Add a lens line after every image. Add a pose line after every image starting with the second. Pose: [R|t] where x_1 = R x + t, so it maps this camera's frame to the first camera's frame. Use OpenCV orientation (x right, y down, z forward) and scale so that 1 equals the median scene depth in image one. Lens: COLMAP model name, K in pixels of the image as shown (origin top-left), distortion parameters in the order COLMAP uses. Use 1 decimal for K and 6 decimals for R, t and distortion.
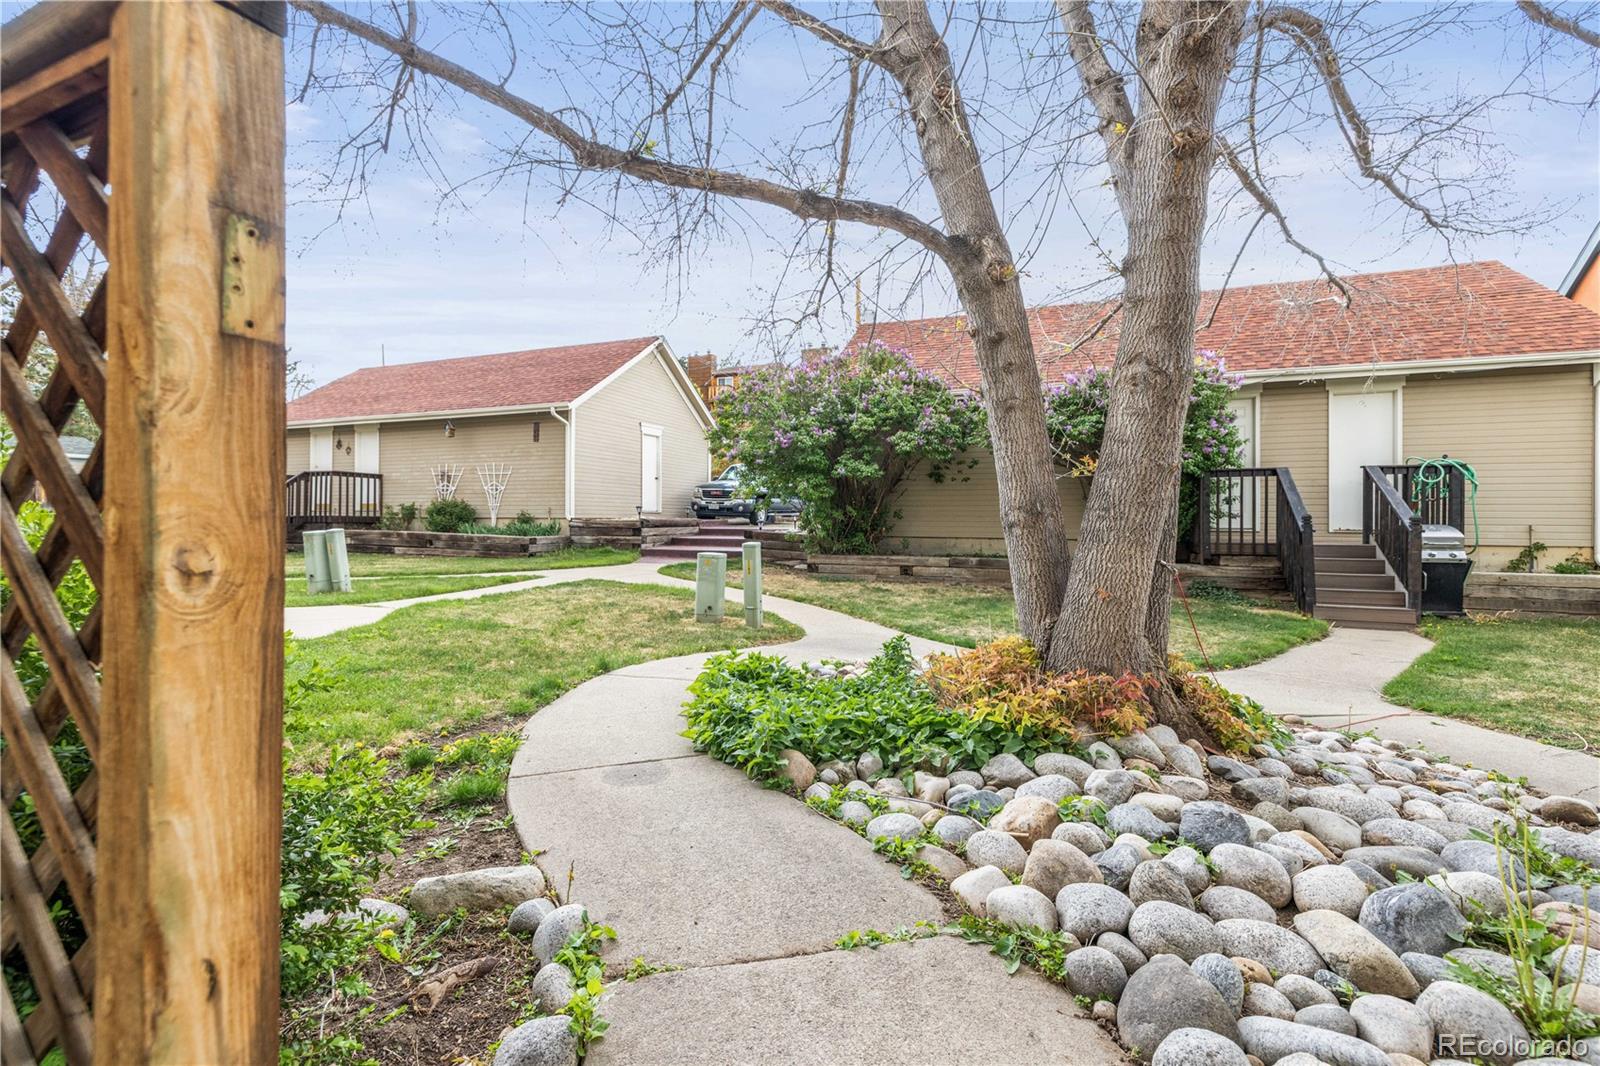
lens RADIAL K [[685.7, 0, 802.3], [0, 685.7, 527.6], [0, 0, 1]] dist [-0.000278, 0.000238]
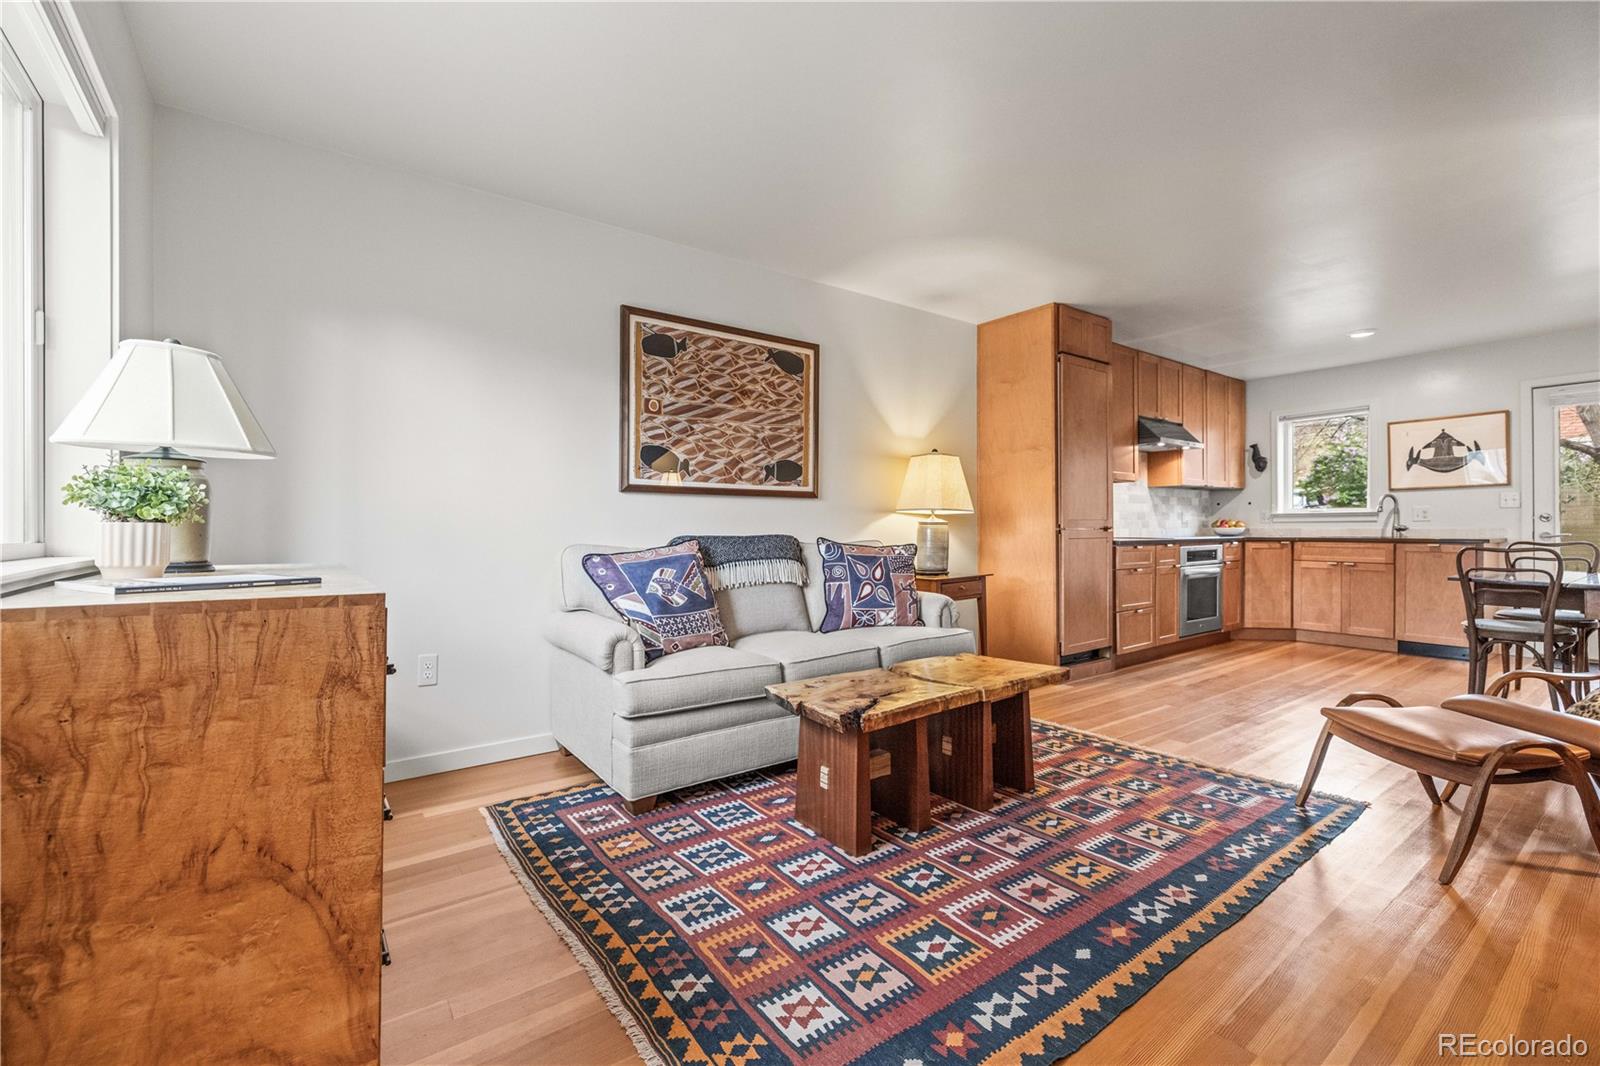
lens RADIAL K [[685.7, 0, 802.3], [0, 685.7, 527.6], [0, 0, 1]] dist [-0.000278, 0.000238]
pose [[0.849172, -0.008275, -0.528051, -1.001153], [0.002017, 0.999921, -0.012425, -0.113586], [0.528112, 0.009485, 0.849122, -2.869413]]
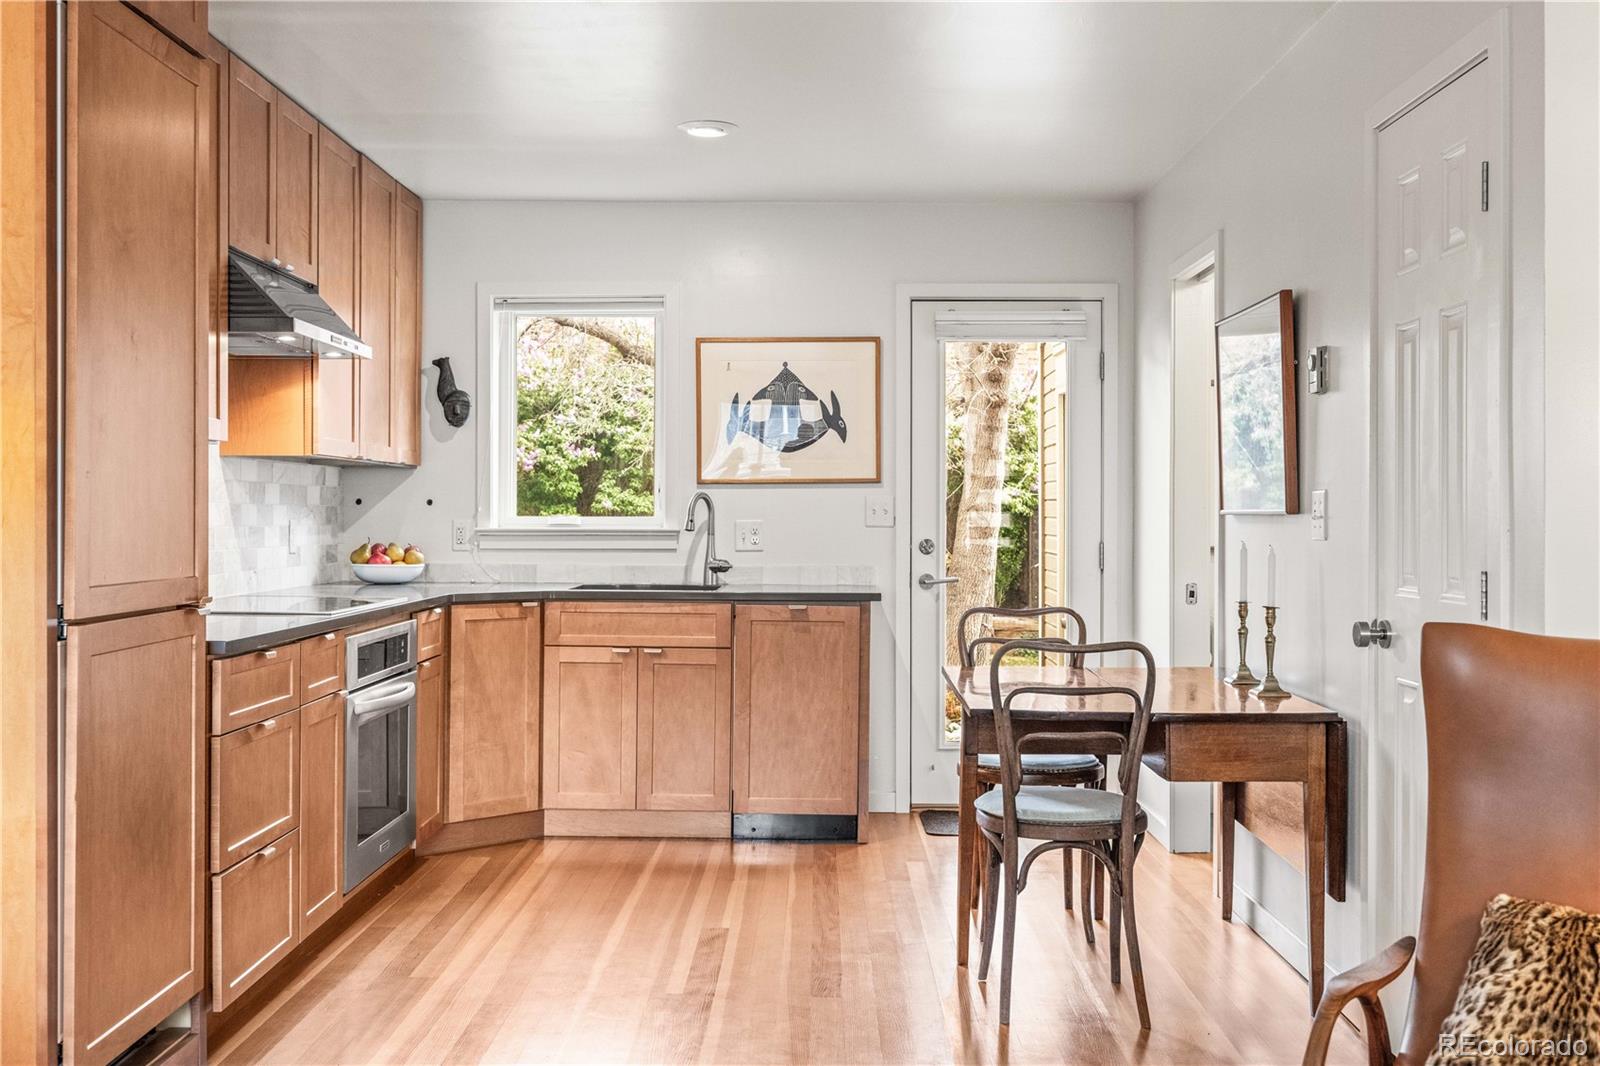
lens RADIAL K [[1594.6, 0, 800.0], [0, 1594.6, 533.0], [0, 0, 1]] dist [0.004849, 0.001638]
pose [[0.935127, -0.004383, 0.354285, -1.224113], [0.004281, 0.999990, 0.001072, -0.174949], [-0.354287, 0.000514, 0.935137, -2.369469]]
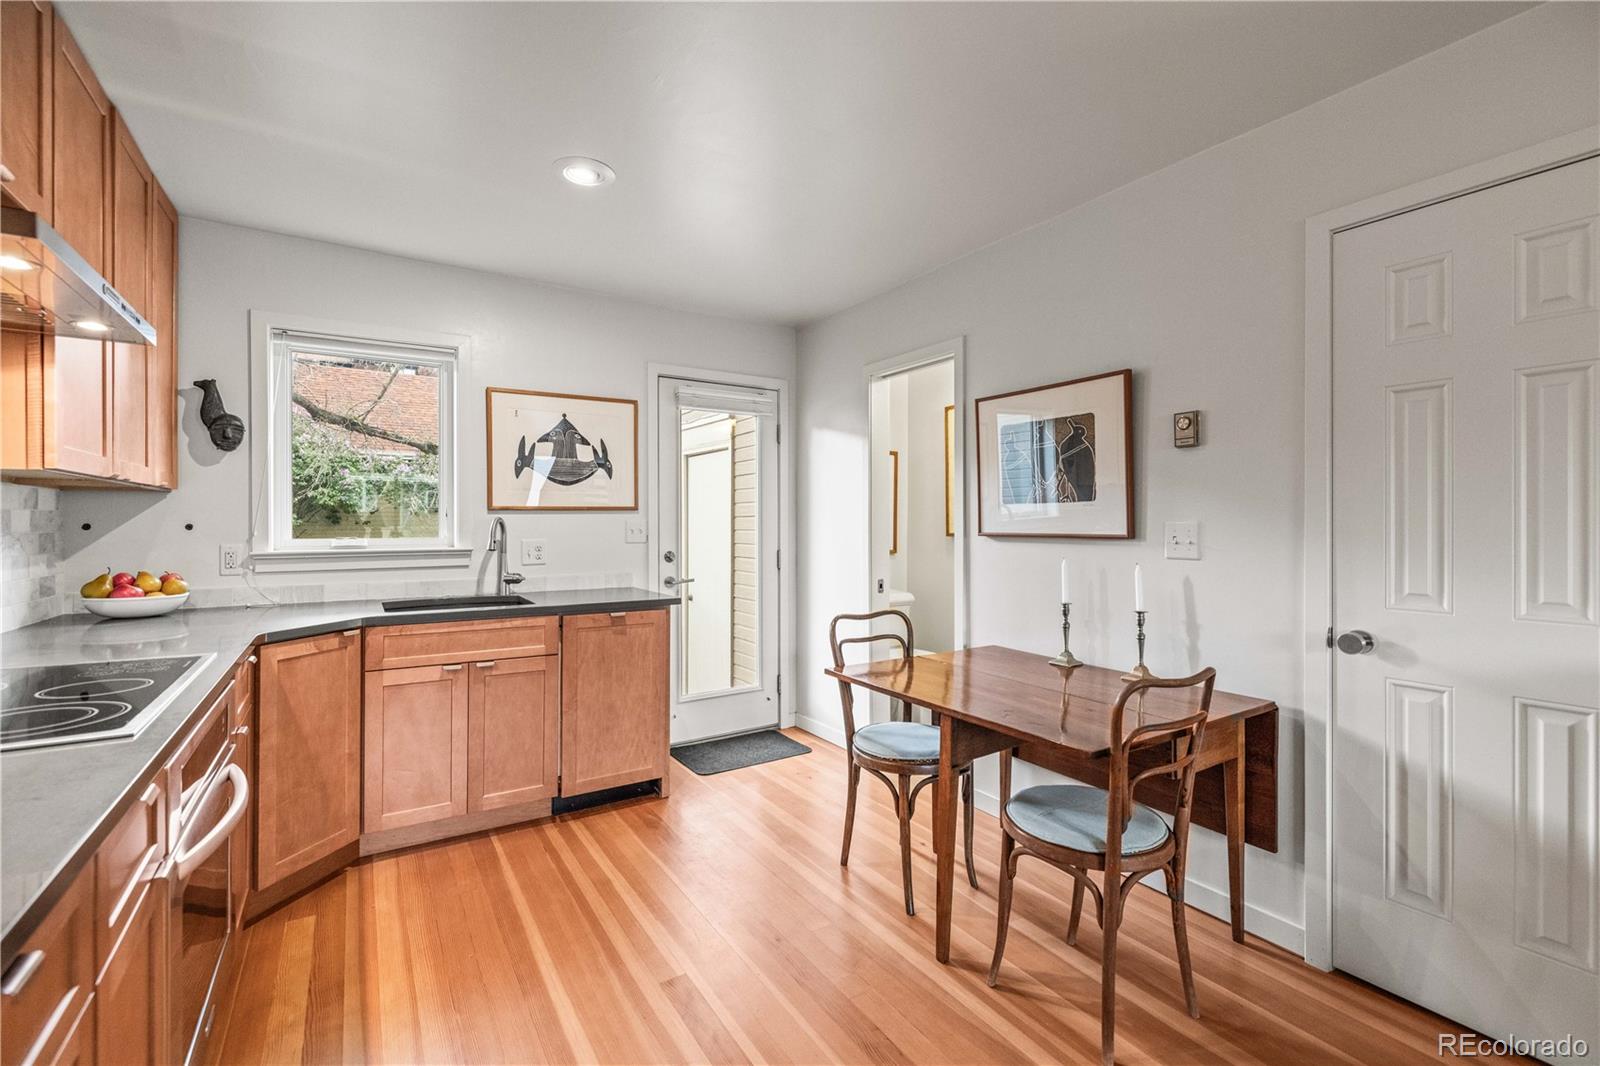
lens RADIAL K [[691.0, 0, 806.7], [0, 691.0, 527.2], [0, 0, 1]] dist [0.000082, 0.000382]
pose [[0.577857, -0.009026, 0.816088, -1.202938], [0.011895, 0.999926, 0.002637, -0.206883], [-0.816051, 0.008184, 0.577922, -1.424494]]
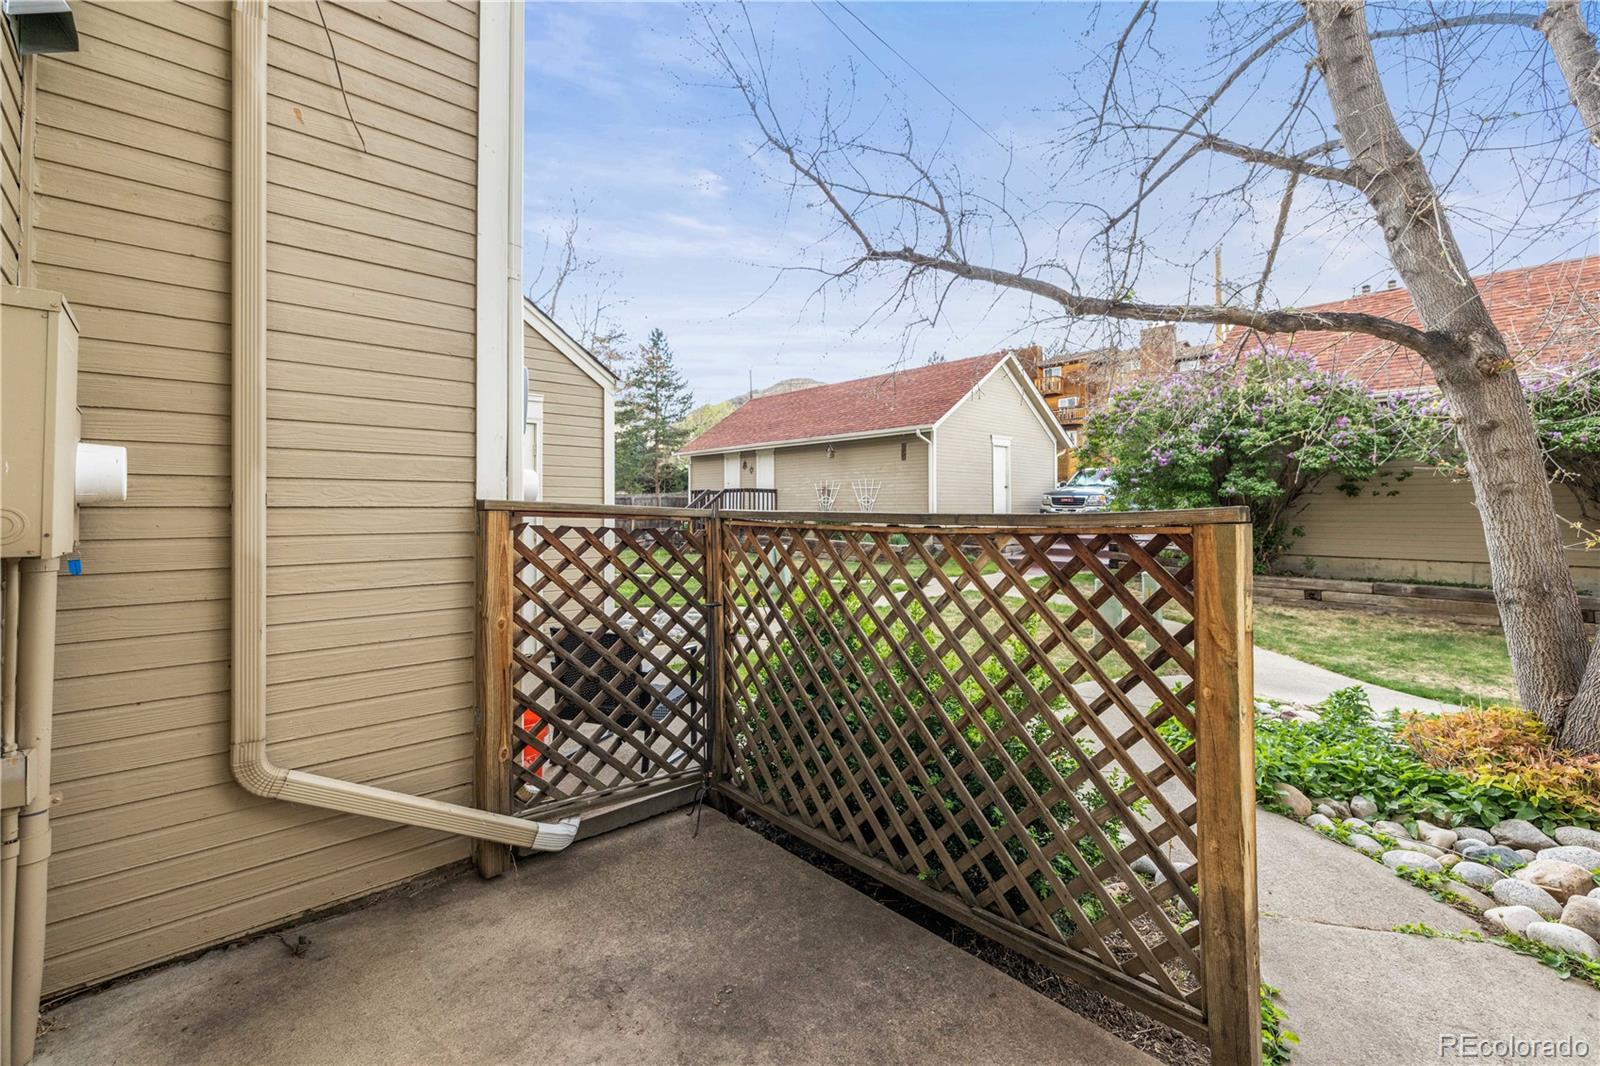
lens RADIAL K [[684.7, 0, 799.7], [0, 684.7, 509.5], [0, 0, 1]] dist [-0.000671, -0.000142]
pose [[0.898659, -0.005791, -0.438609, -0.222131], [-0.000465, 0.999900, -0.014153, -0.135525], [0.438647, 0.012923, 0.898567, -0.443122]]
